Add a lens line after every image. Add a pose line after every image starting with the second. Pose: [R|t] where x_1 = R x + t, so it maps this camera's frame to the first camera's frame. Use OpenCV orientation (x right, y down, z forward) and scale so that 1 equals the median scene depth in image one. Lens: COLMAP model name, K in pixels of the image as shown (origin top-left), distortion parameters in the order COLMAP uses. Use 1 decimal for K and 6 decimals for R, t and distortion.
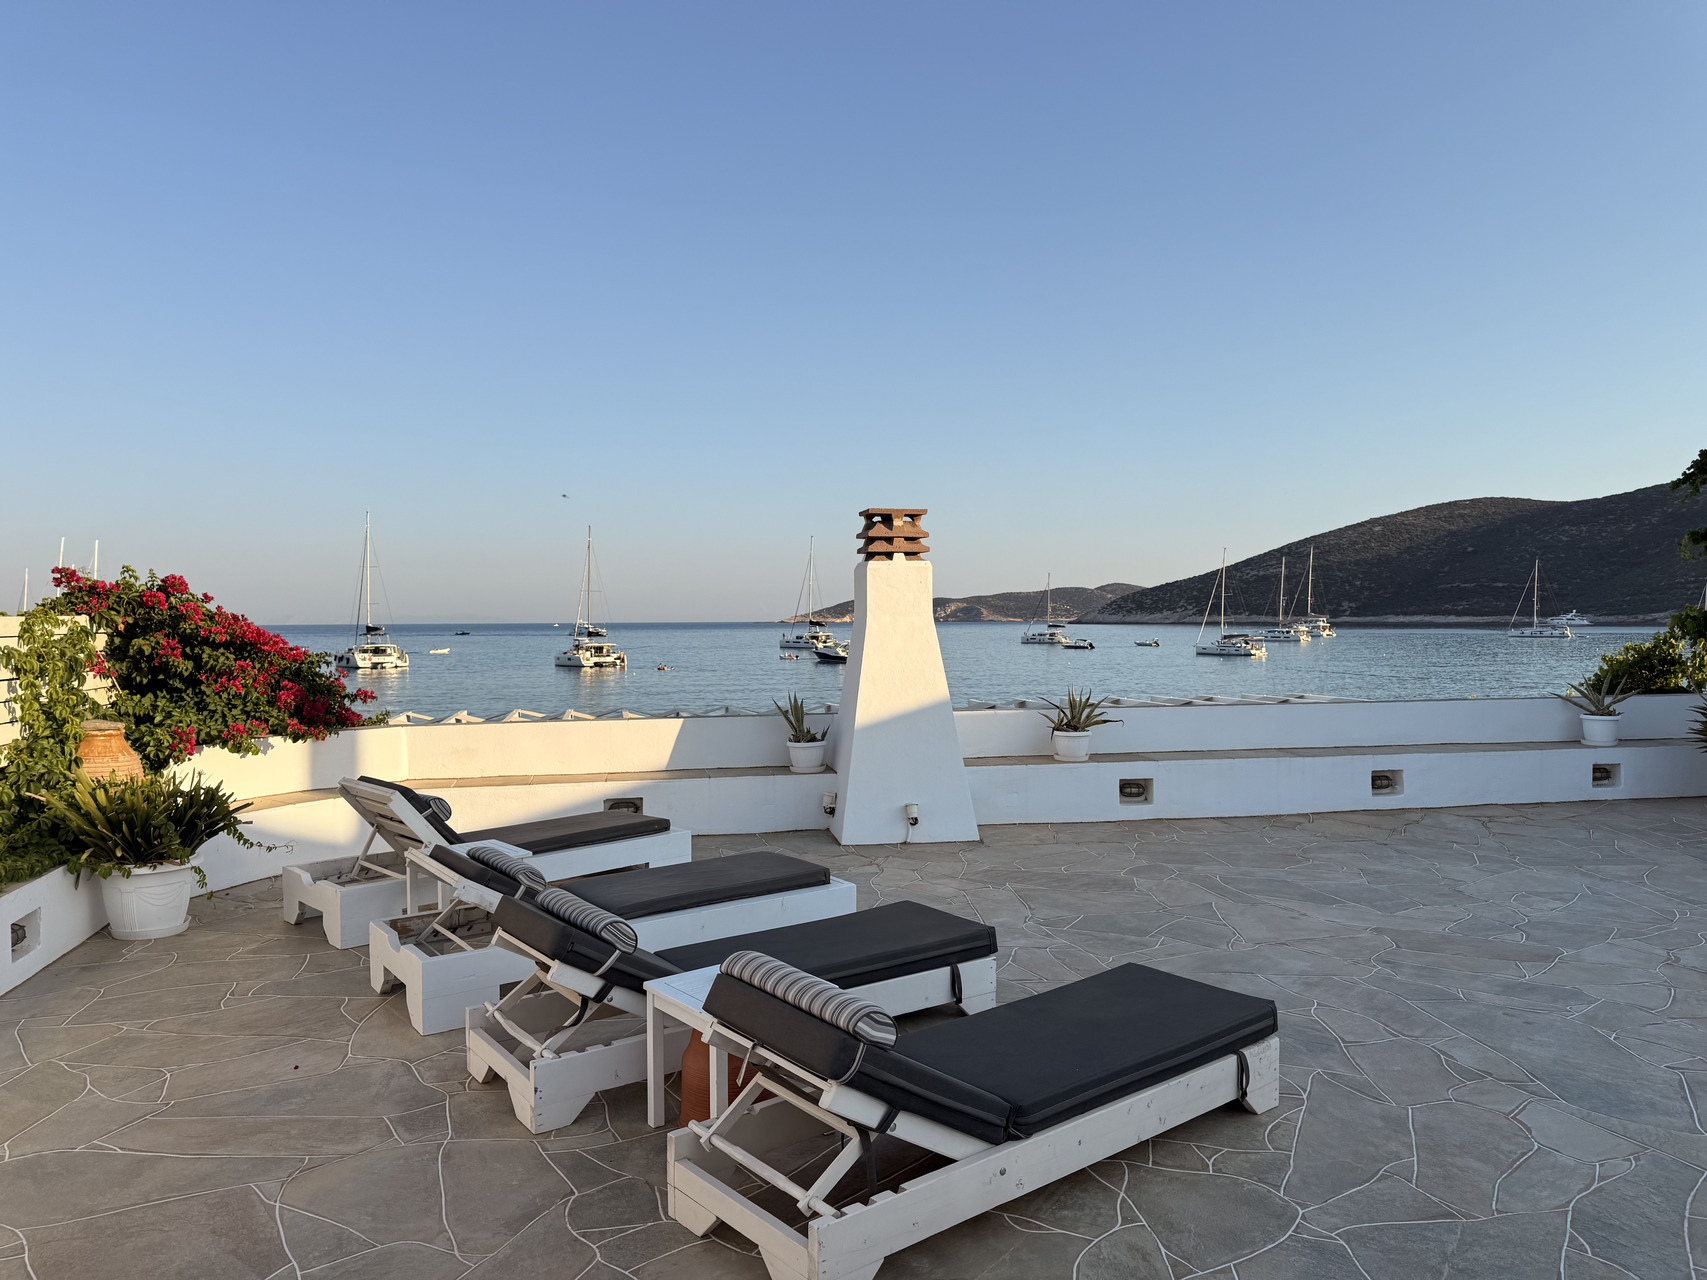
lens RADIAL K [[1220.1, 0, 853.5], [0, 1220.1, 640.0], [0, 0, 1]] dist [0.136330, -0.152369]
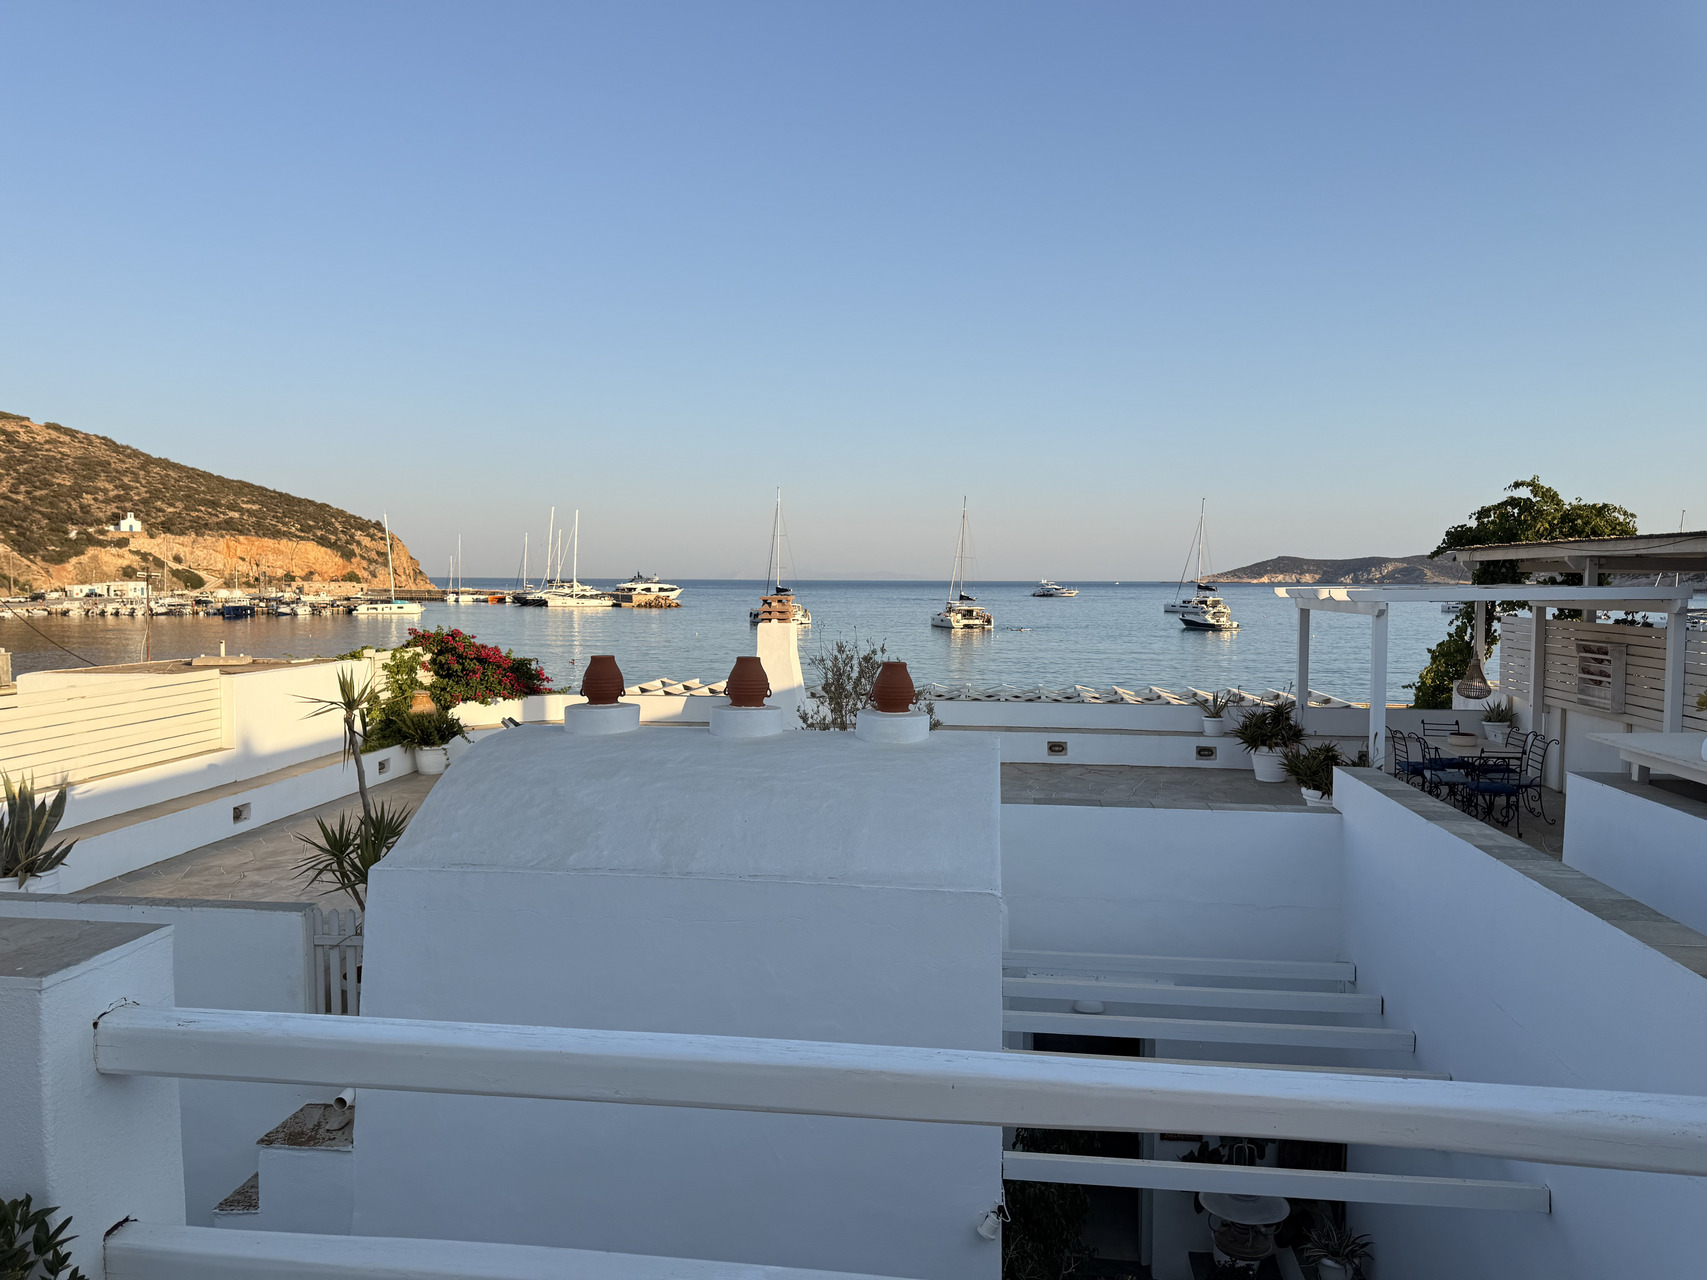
lens RADIAL K [[1220.1, 0, 853.5], [0, 1220.1, 640.0], [0, 0, 1]] dist [0.136330, -0.152369]
pose [[0.945646, 0.028899, -0.323910, 0.800257], [-0.017767, 0.999147, 0.037272, -0.113086], [0.324711, -0.029492, 0.945353, -0.836954]]
